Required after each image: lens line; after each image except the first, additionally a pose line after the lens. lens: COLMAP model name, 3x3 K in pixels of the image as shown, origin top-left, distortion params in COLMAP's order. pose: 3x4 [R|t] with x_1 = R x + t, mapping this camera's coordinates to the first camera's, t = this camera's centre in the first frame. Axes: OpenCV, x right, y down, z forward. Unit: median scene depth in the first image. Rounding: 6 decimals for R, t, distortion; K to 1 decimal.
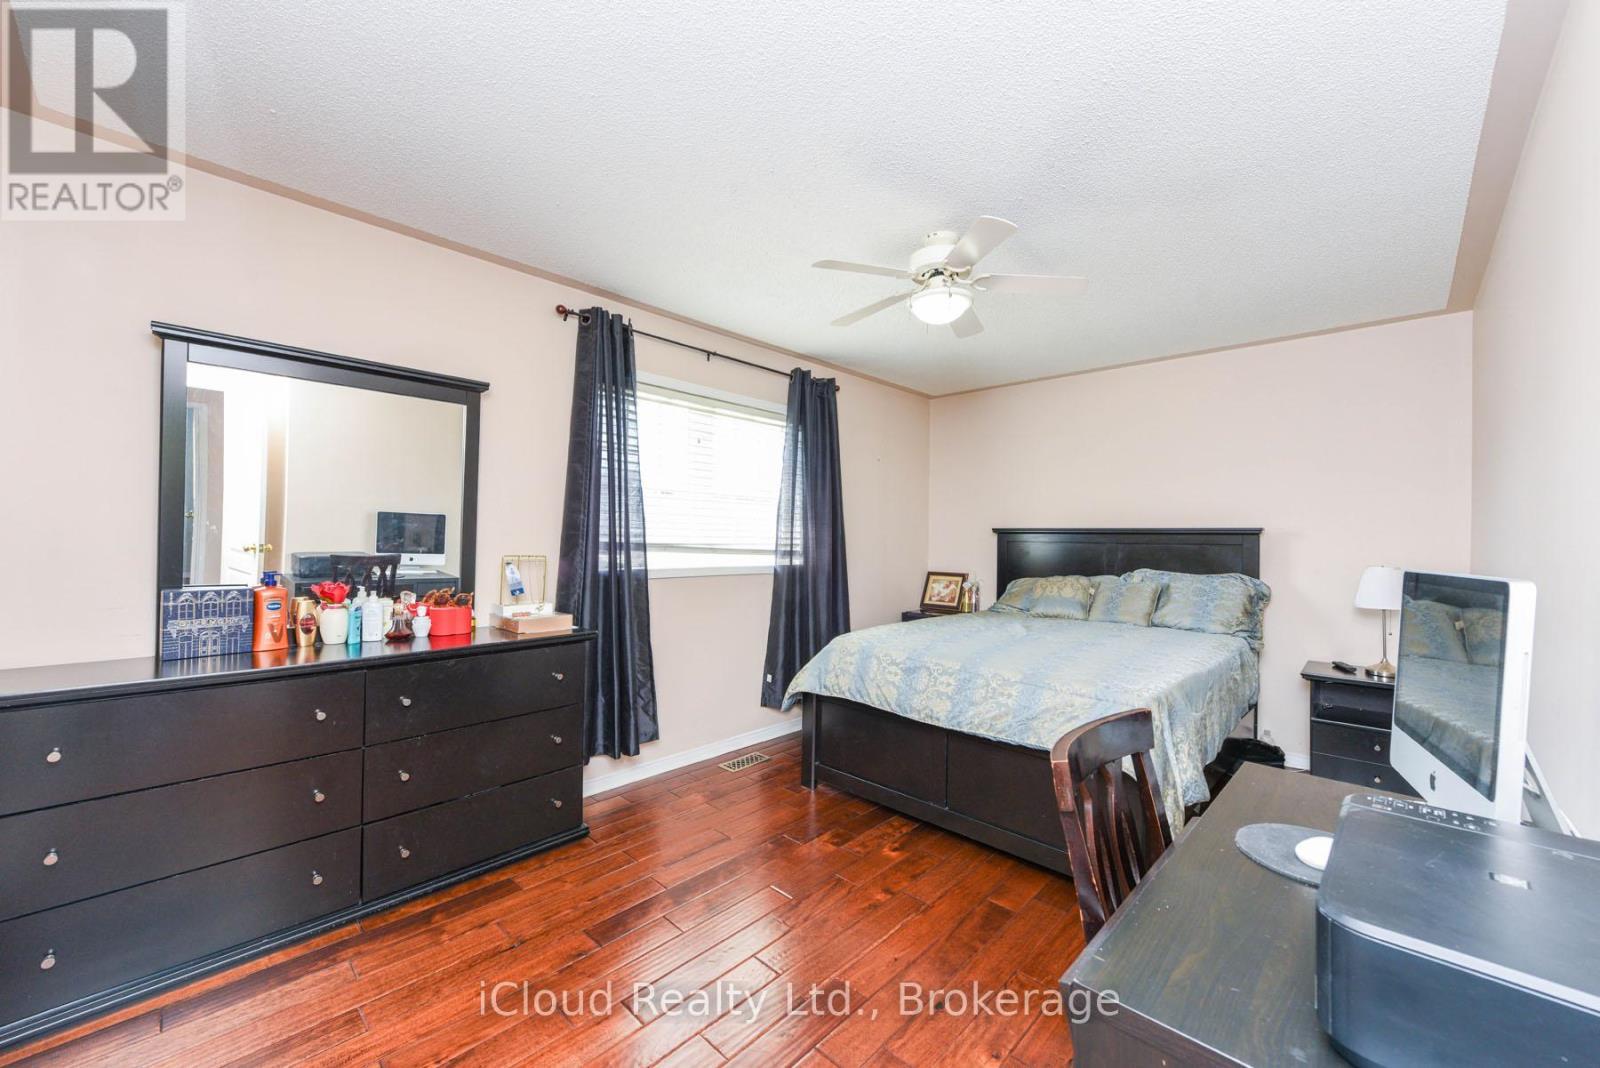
lens RADIAL K [[623.0, 0, 802.6], [0, 623.0, 532.3], [0, 0, 1]] dist [0.007281, -0.000415]
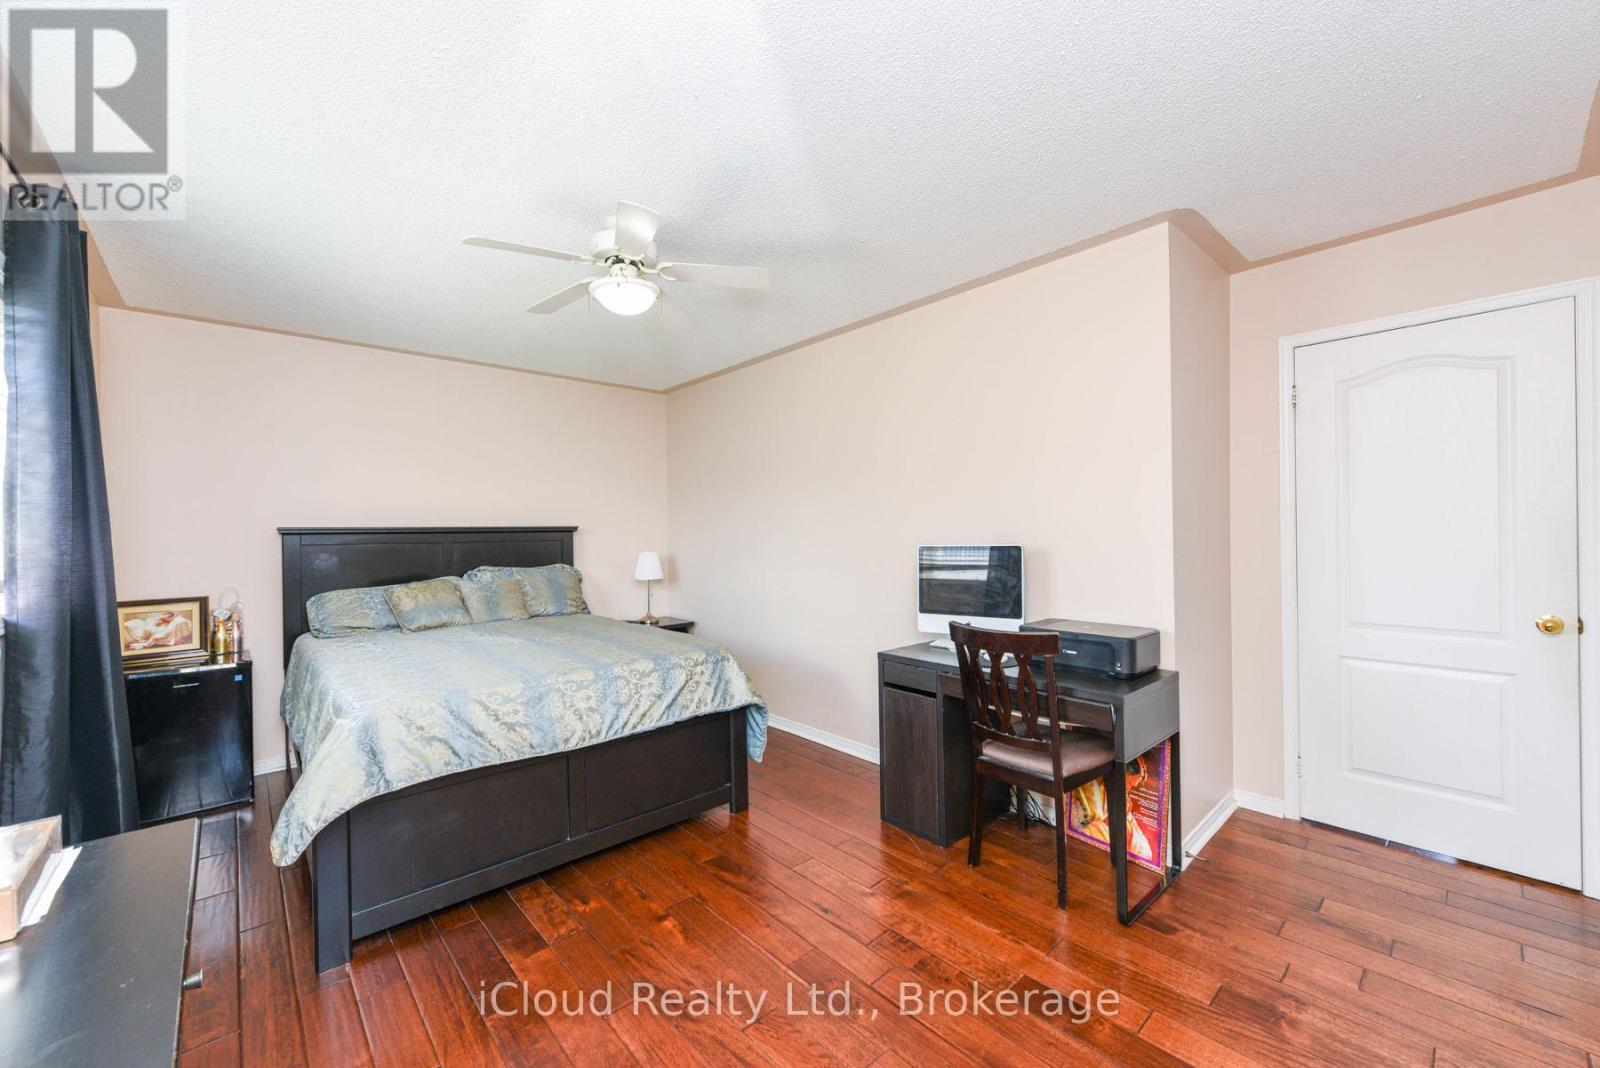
lens RADIAL K [[623.0, 0, 802.6], [0, 623.0, 532.3], [0, 0, 1]] dist [0.007281, -0.000415]
pose [[0.081296, -0.012954, 0.996606, -0.588876], [0.008092, 0.999891, 0.012337, -0.009046], [-0.996657, 0.007062, 0.081392, 0.542571]]
